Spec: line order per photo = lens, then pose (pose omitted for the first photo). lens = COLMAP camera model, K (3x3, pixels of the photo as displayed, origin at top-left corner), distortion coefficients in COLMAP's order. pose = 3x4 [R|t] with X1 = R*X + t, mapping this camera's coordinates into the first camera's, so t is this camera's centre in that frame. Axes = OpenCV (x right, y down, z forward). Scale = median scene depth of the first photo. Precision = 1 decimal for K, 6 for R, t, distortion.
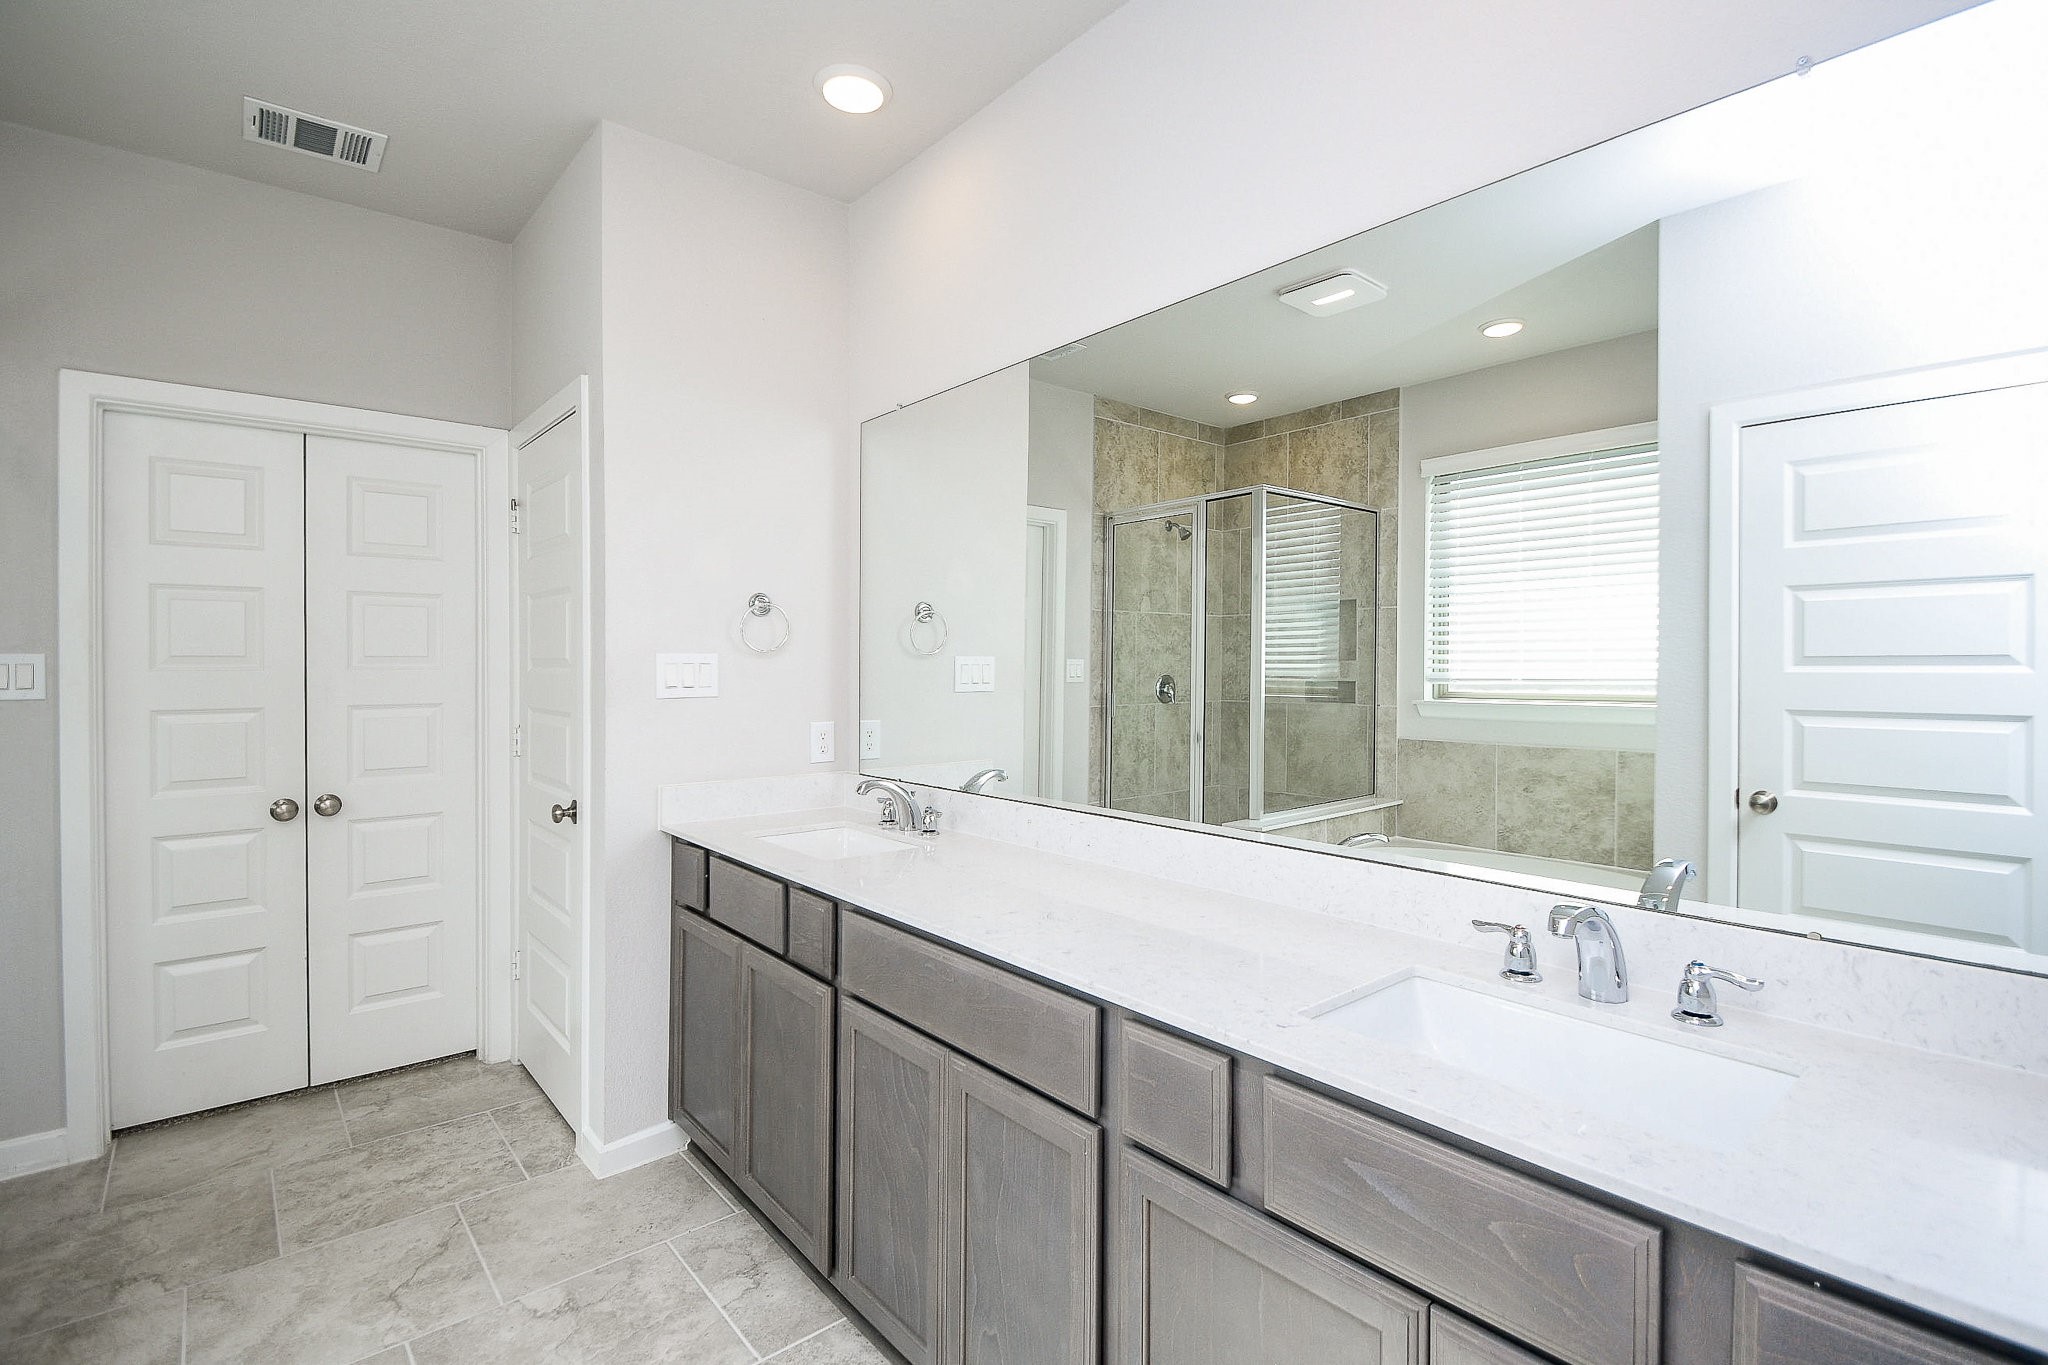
lens RADIAL K [[913.9, 0, 1006.2], [0, 913.9, 677.1], [0, 0, 1]] dist [0.025651, -0.018381]
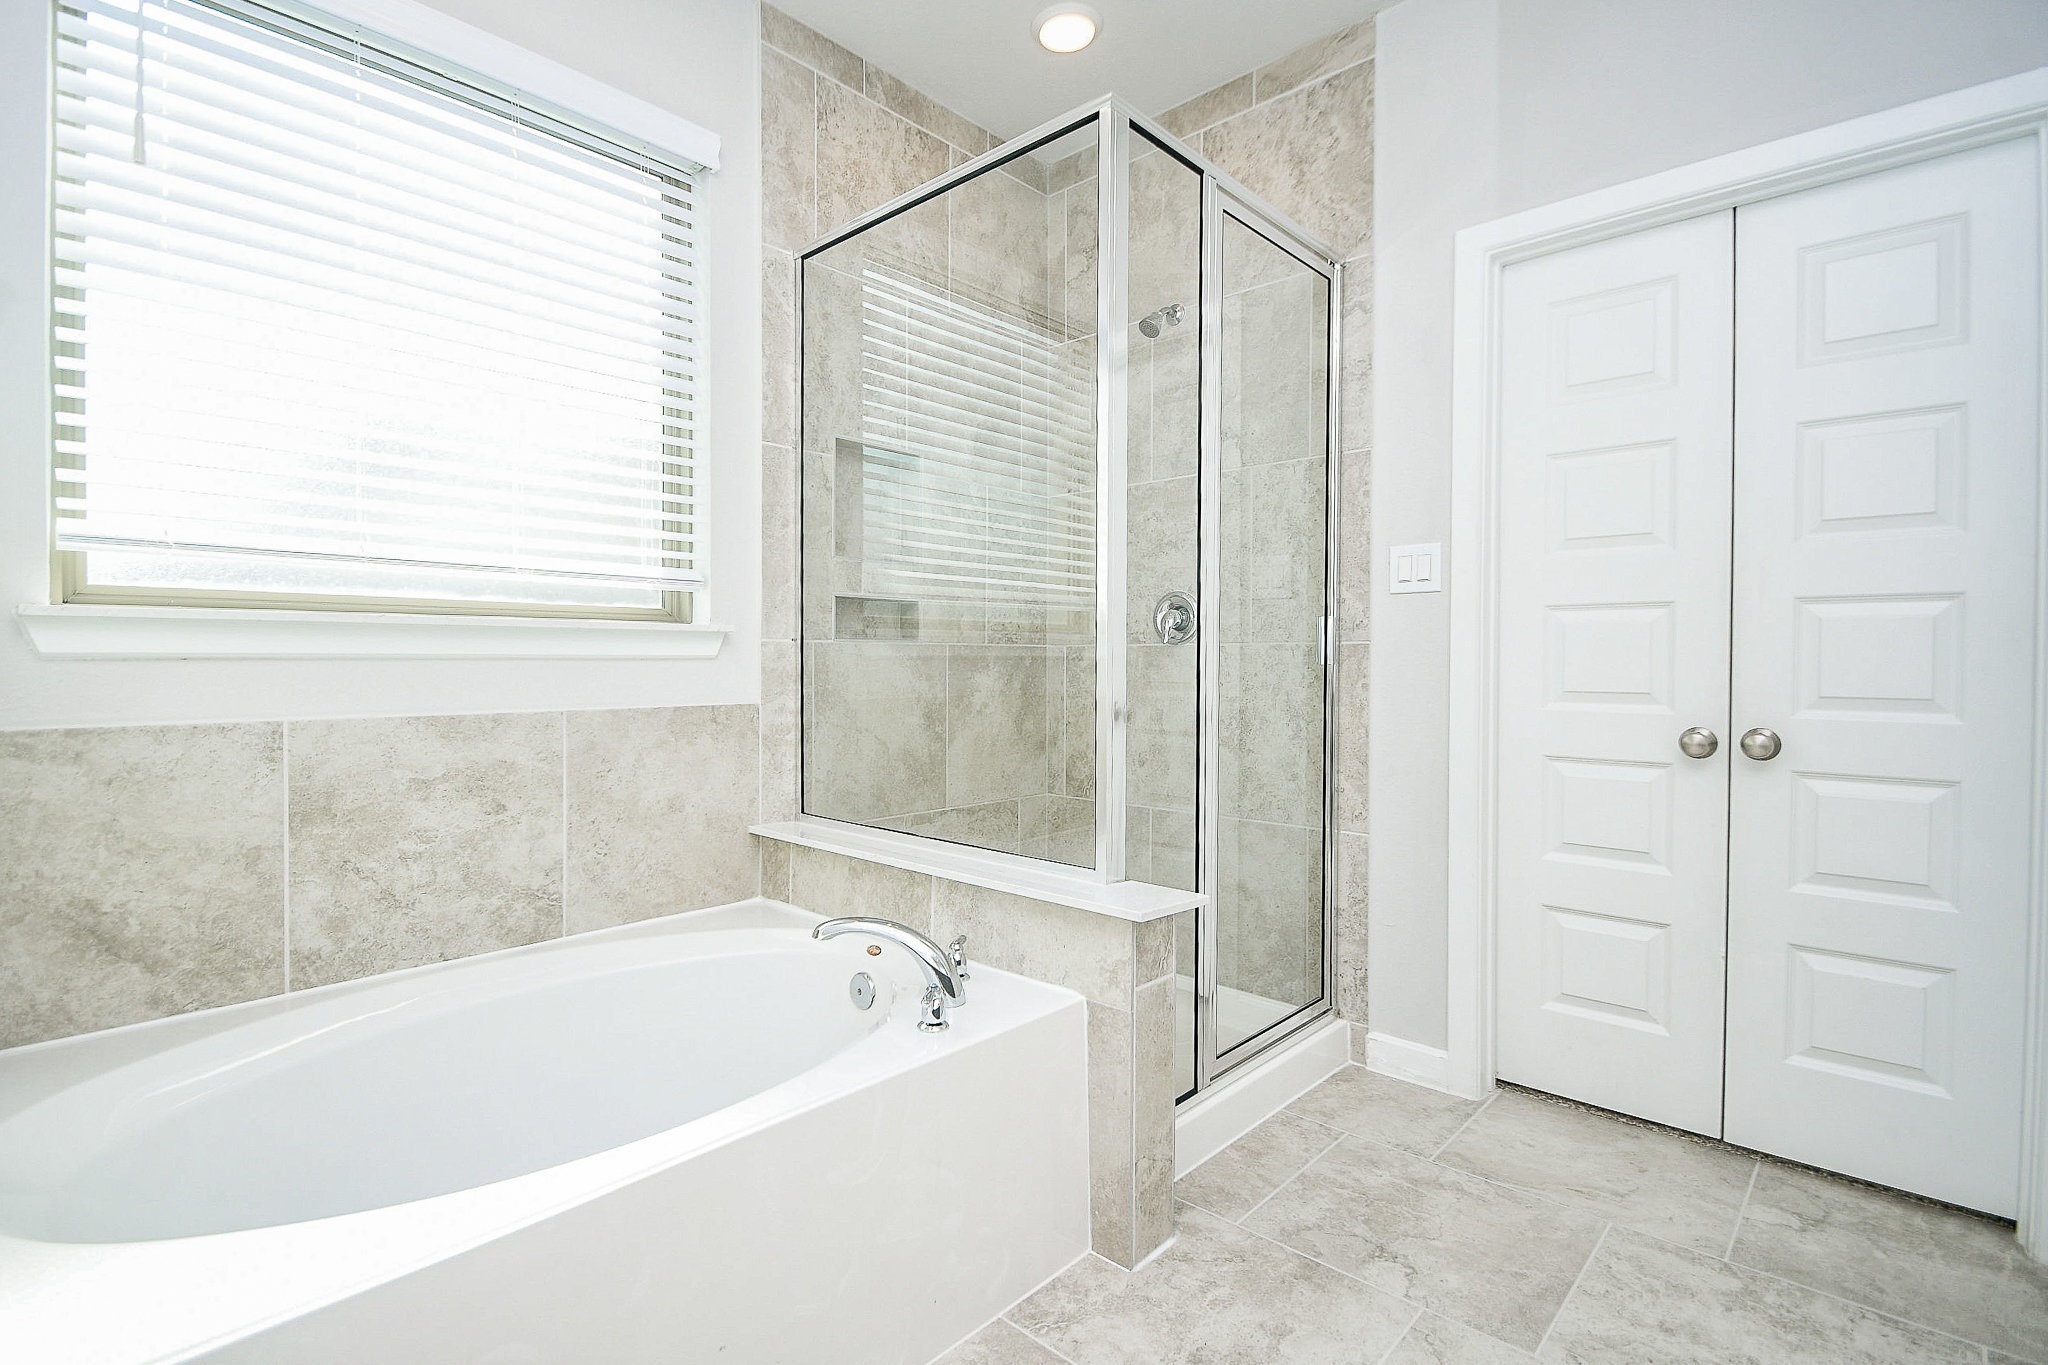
lens RADIAL K [[961.9, 0, 974.1], [0, 961.9, 670.0], [0, 0, 1]] dist [0.016781, -0.018784]
pose [[0.103791, 0.014295, -0.994496, -0.109785], [-0.009857, 0.999862, 0.013343, 0.099195], [0.994550, 0.008418, 0.103918, 0.431366]]
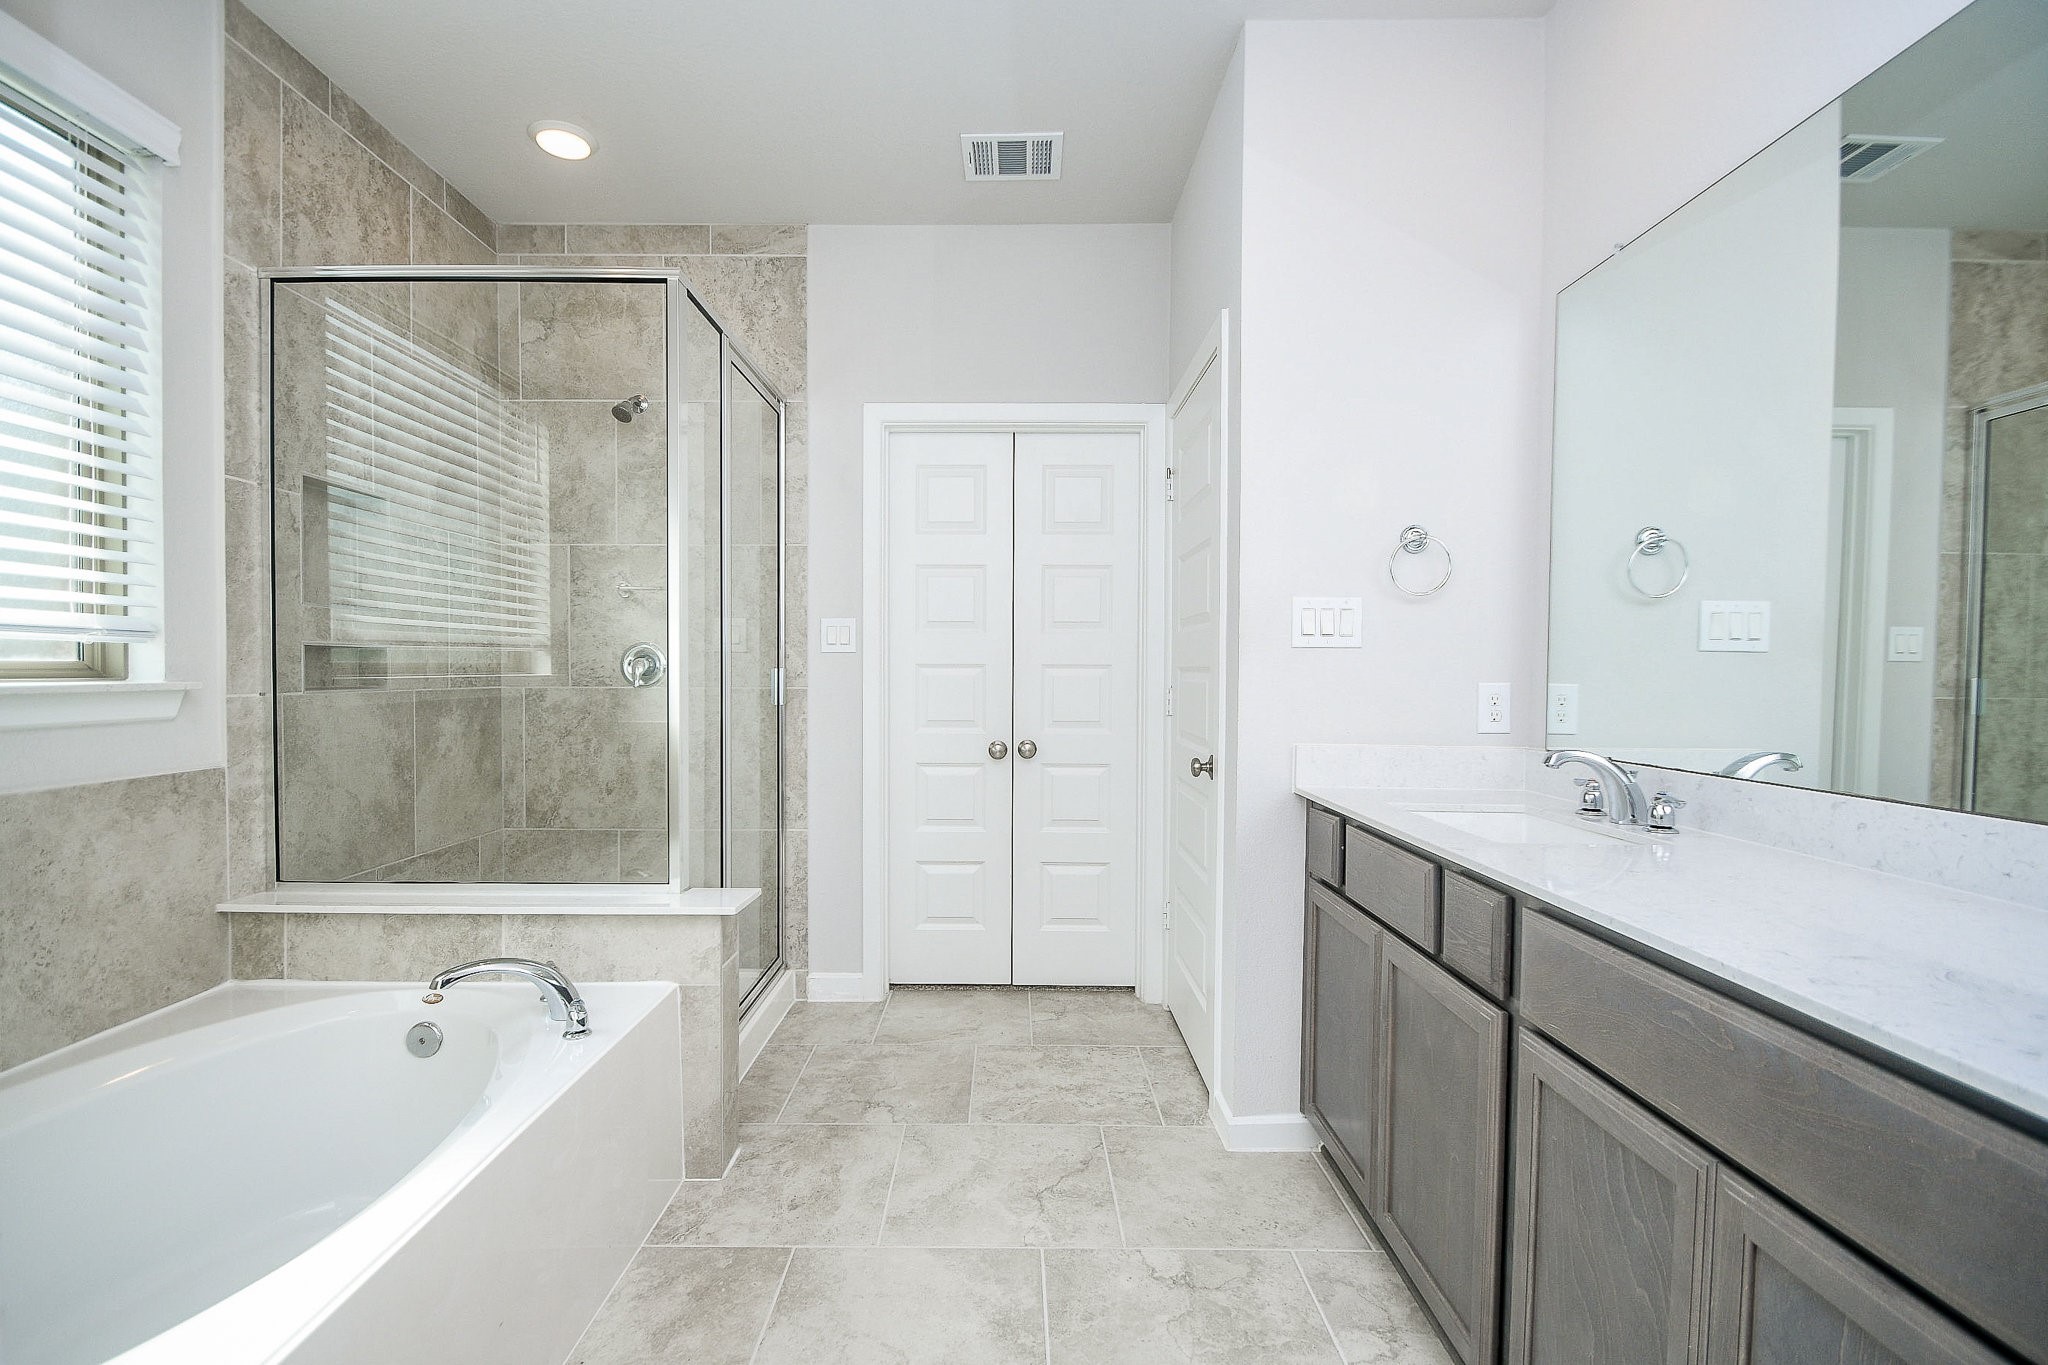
lens RADIAL K [[878.1, 0, 1024.0], [0, 878.1, 682.5], [0, 0, 1]] dist [0.015855, -0.014169]
pose [[0.771608, 0.014473, -0.635934, -0.031134], [-0.013257, 0.999890, 0.006672, 0.056297], [0.635960, 0.003282, 0.771715, 0.158577]]
